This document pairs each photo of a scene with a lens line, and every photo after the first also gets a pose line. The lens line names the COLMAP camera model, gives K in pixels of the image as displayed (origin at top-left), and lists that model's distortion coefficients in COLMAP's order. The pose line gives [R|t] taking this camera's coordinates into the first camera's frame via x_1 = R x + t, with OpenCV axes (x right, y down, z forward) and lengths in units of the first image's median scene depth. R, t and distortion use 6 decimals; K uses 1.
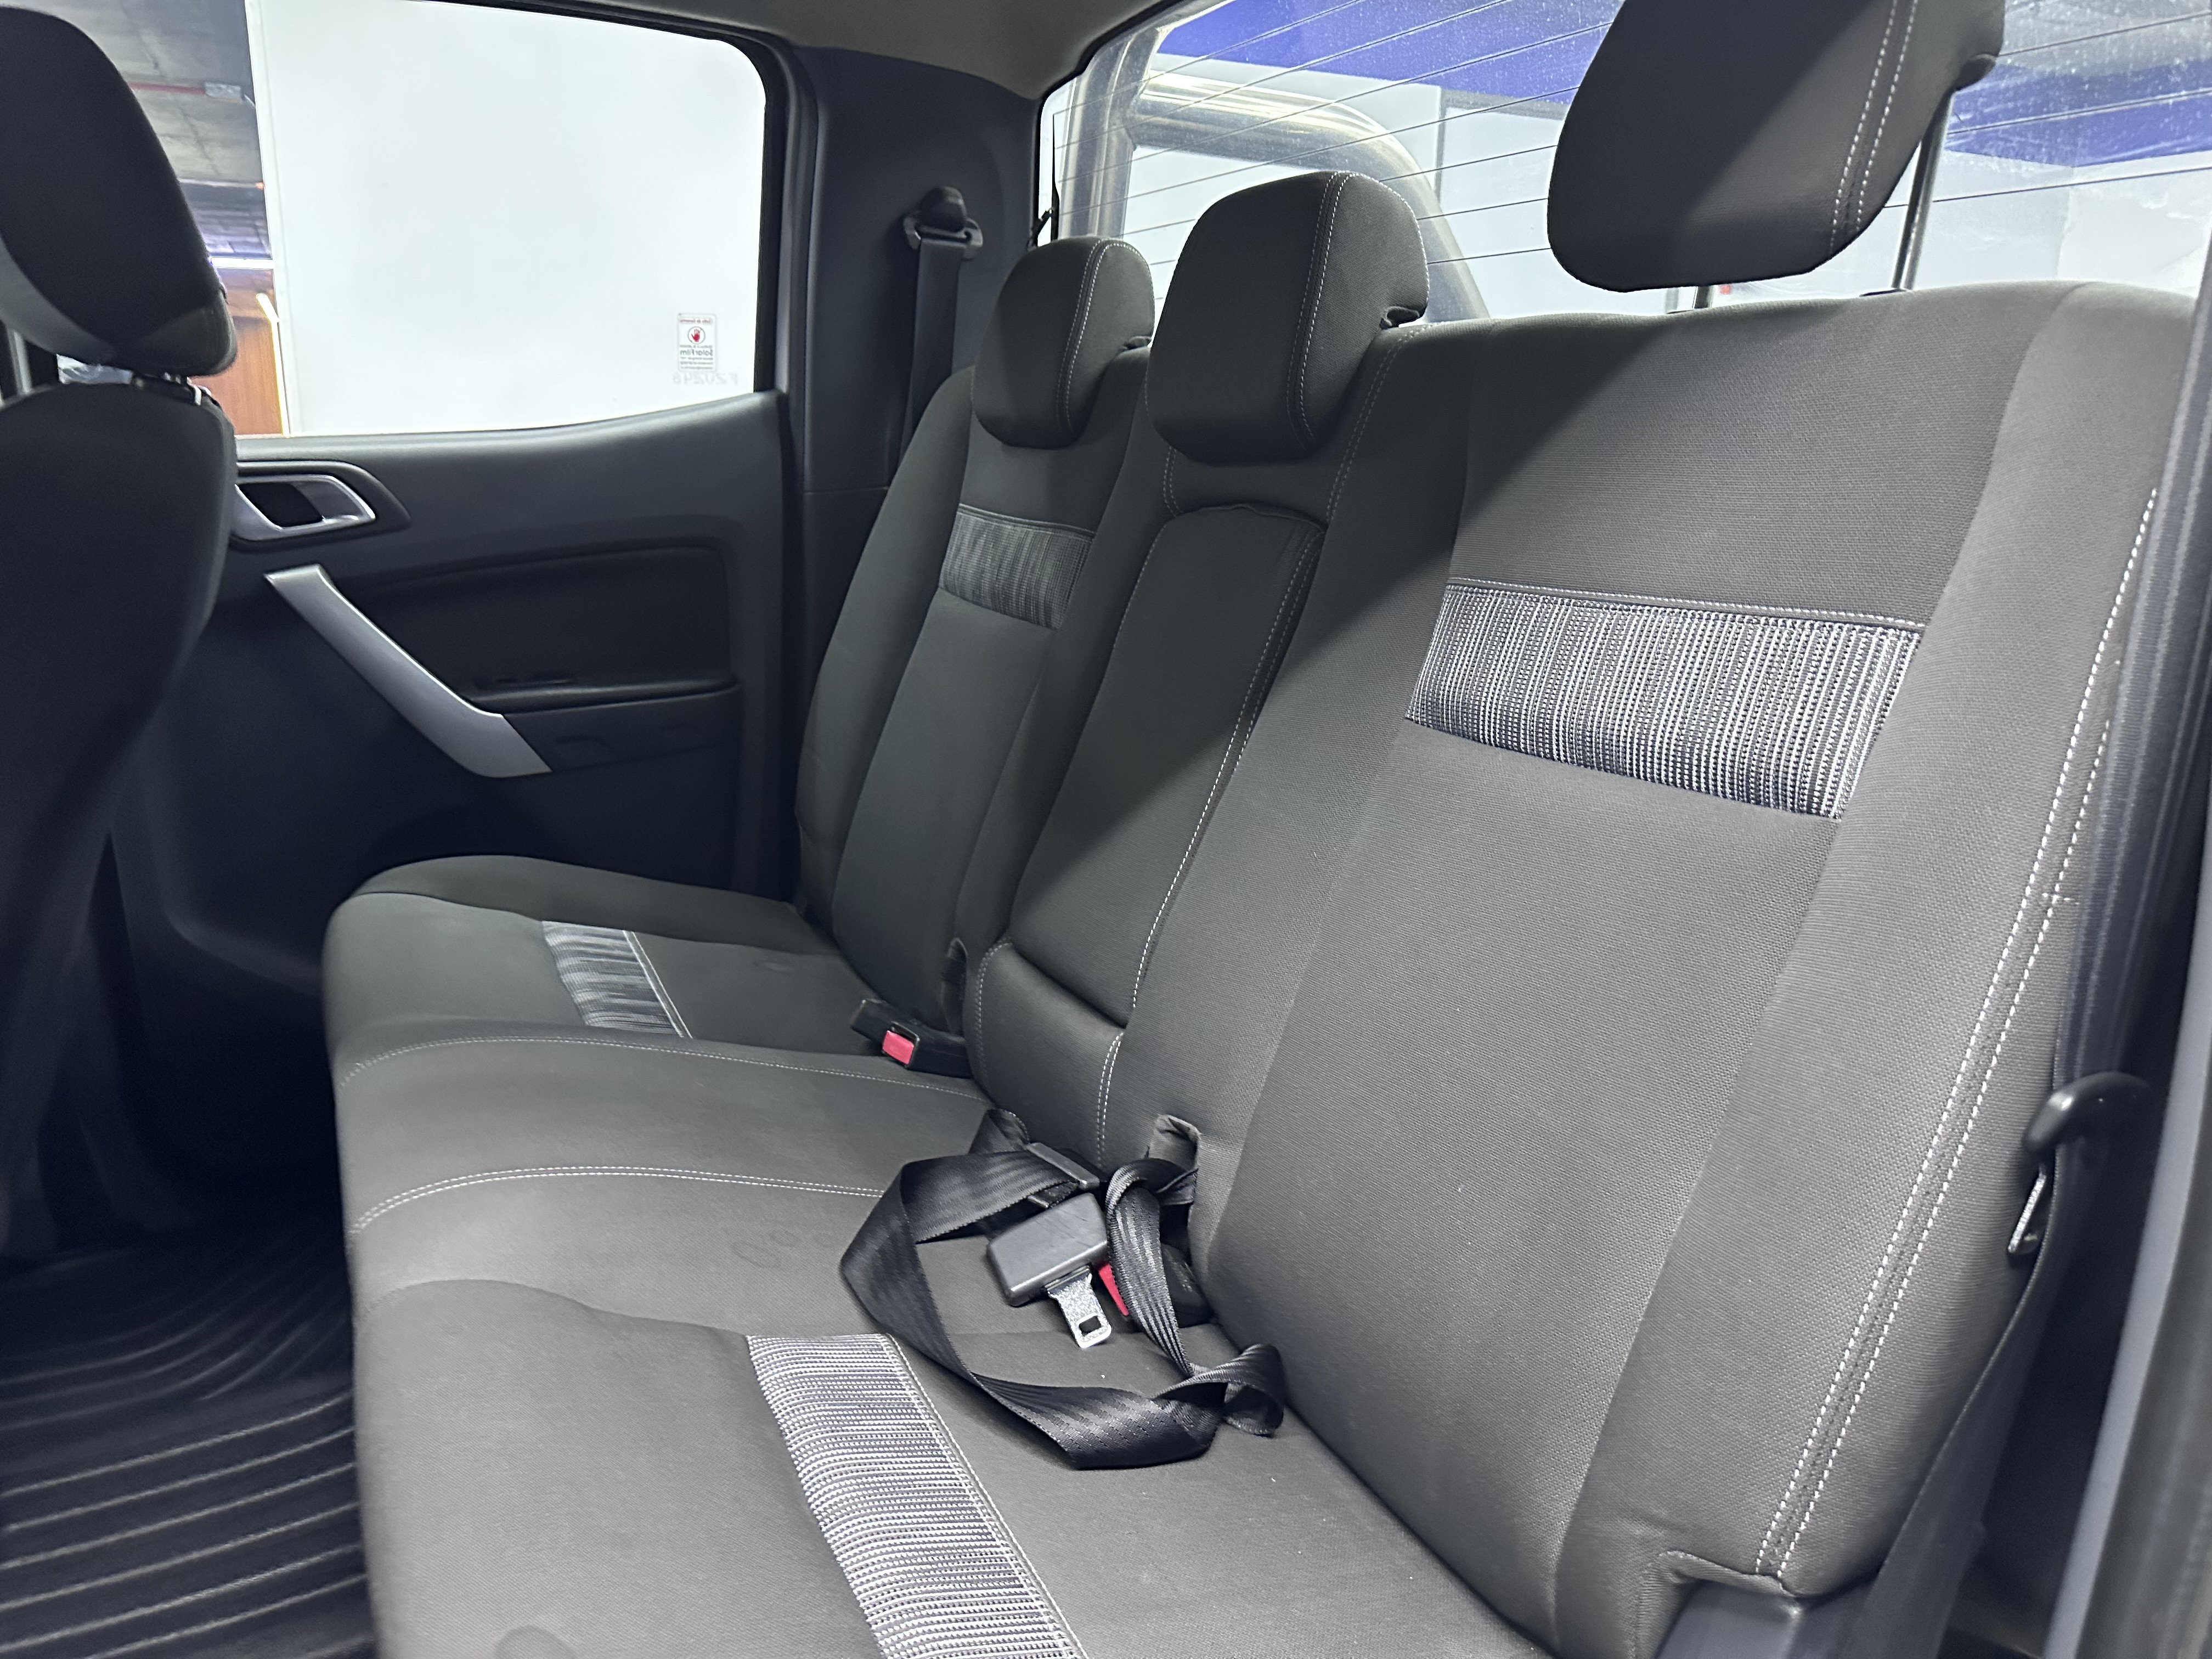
lens RADIAL K [[1578.4, 0, 1133.0], [0, 1578.4, 837.8], [0, 0, 1]] dist [0.172302, -0.332508]
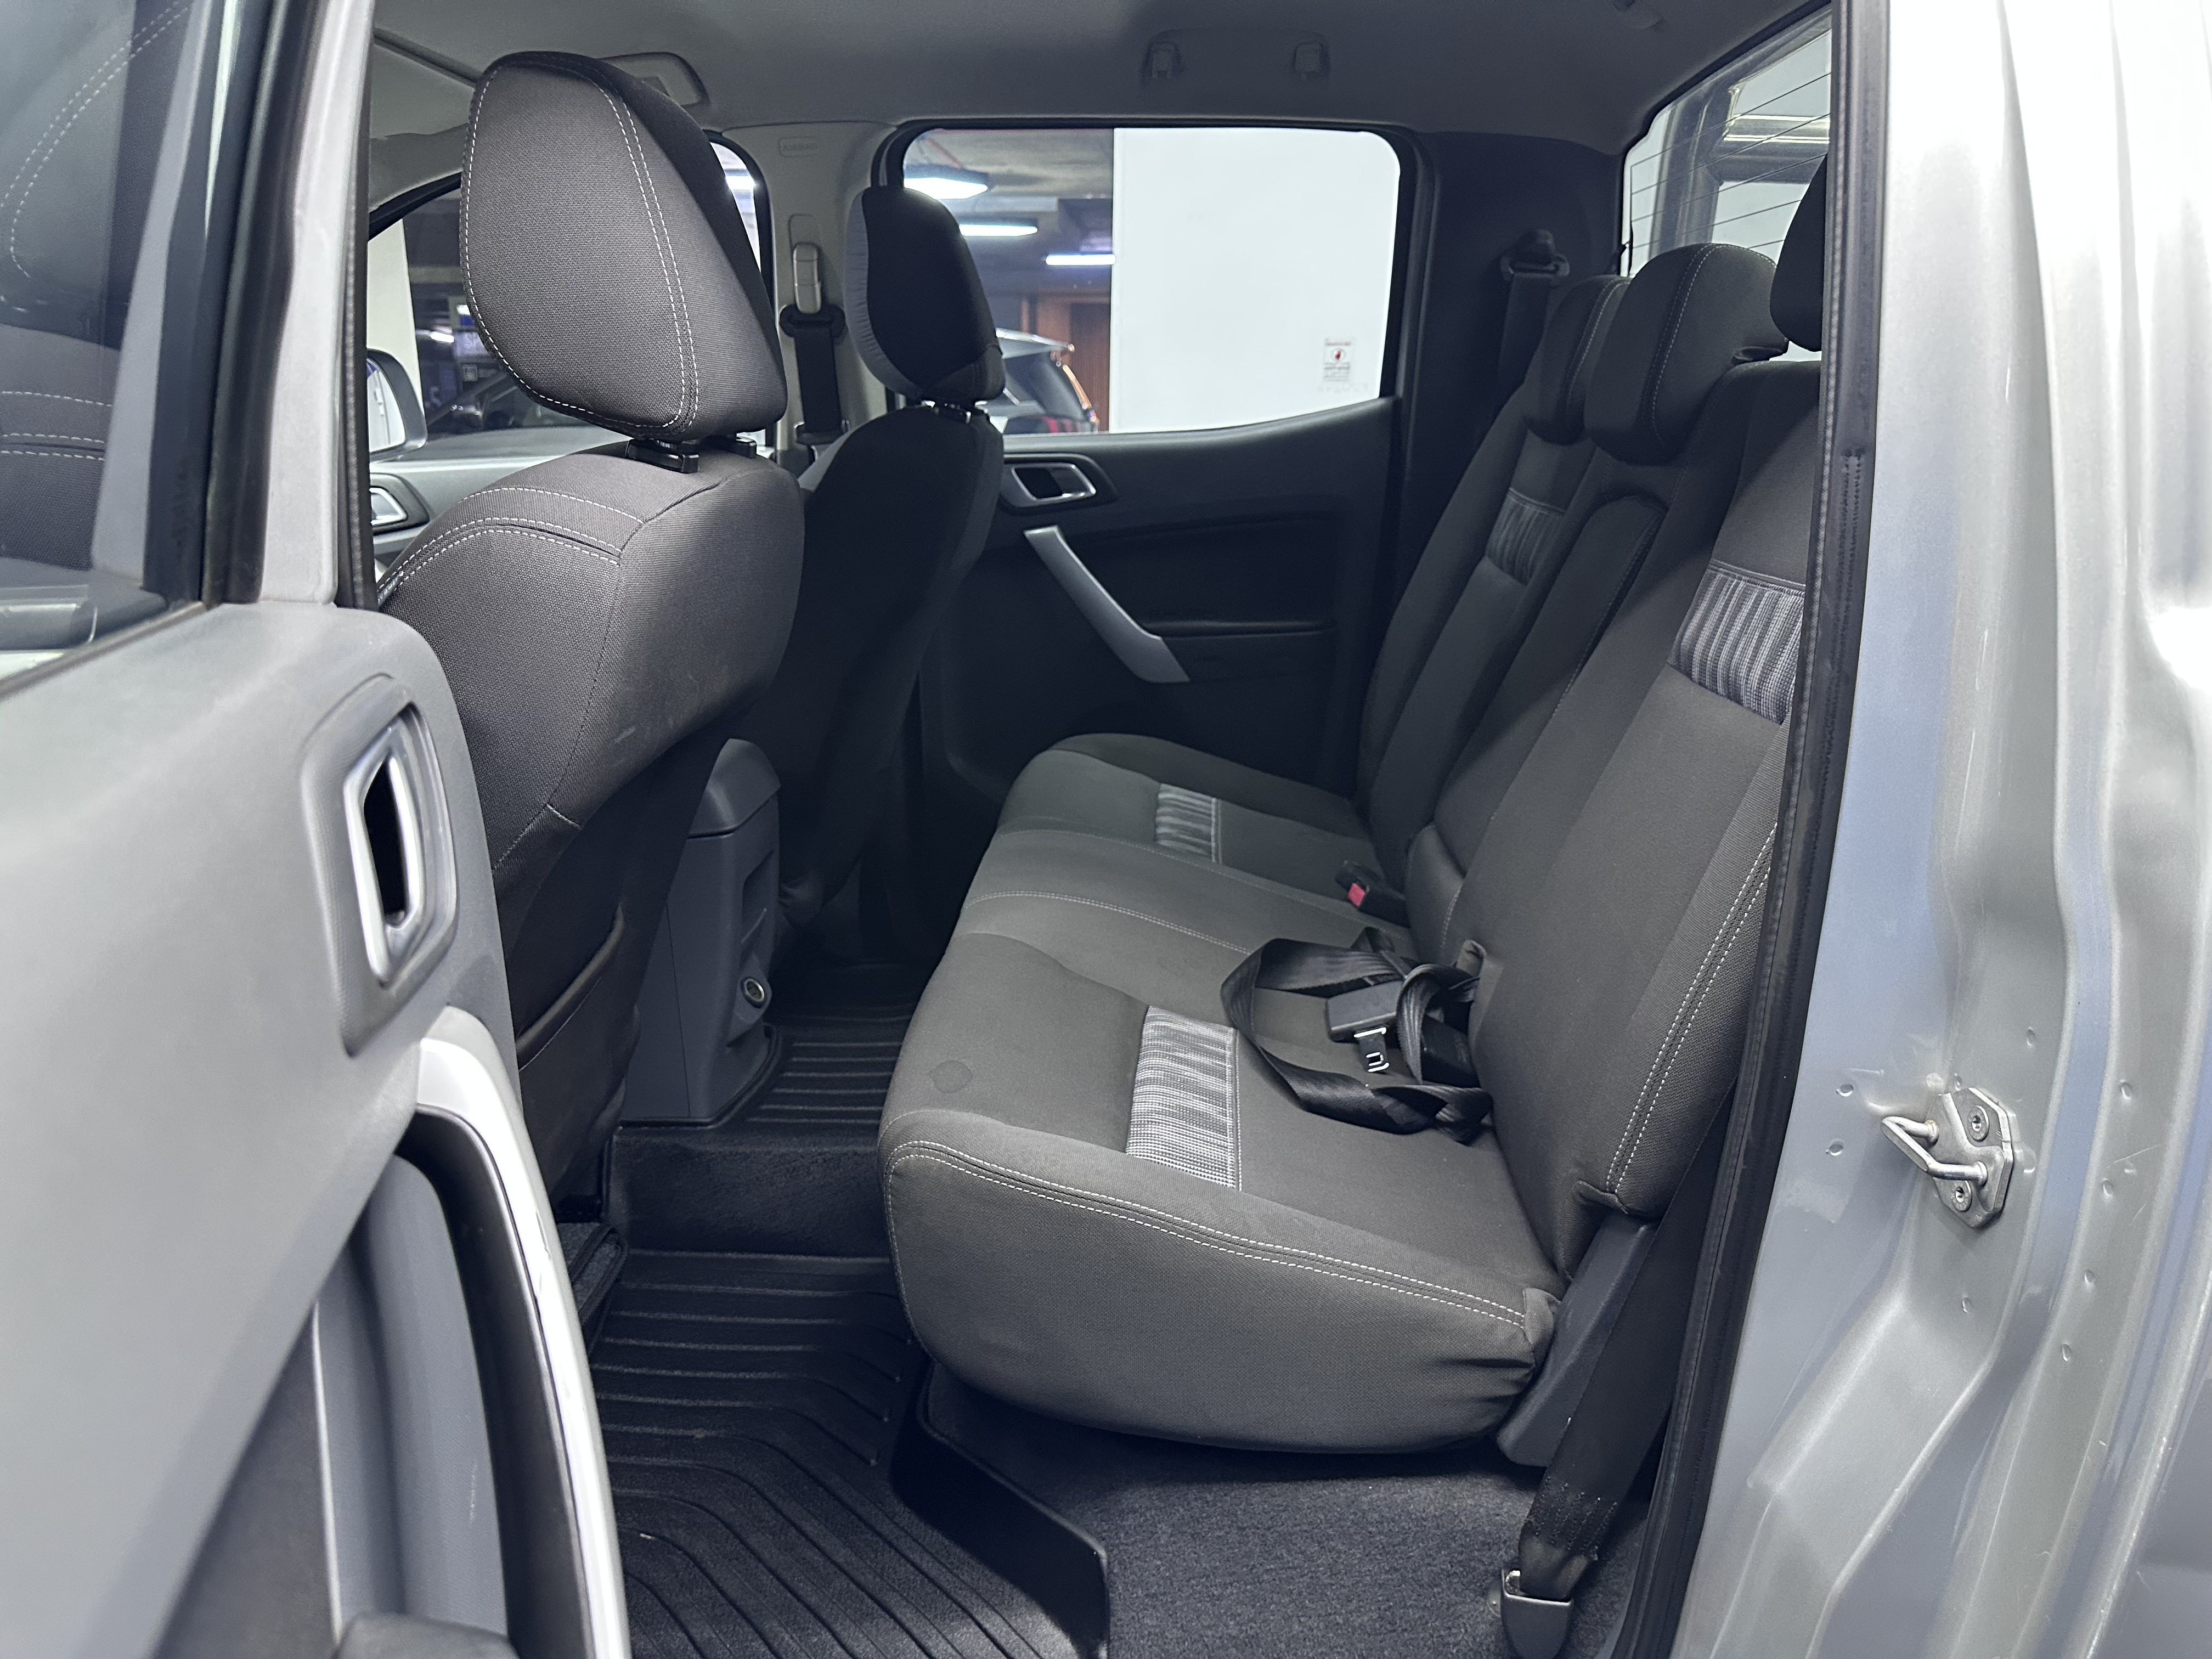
lens RADIAL K [[1545.5, 0, 1112.1], [0, 1545.5, 819.8], [0, 0, 1]] dist [0.158764, -0.229786]
pose [[0.873727, 0.125015, -0.470077, 0.256806], [-0.120319, 0.991923, 0.040162, 0.037082], [0.471300, 0.021469, 0.881711, -0.237811]]
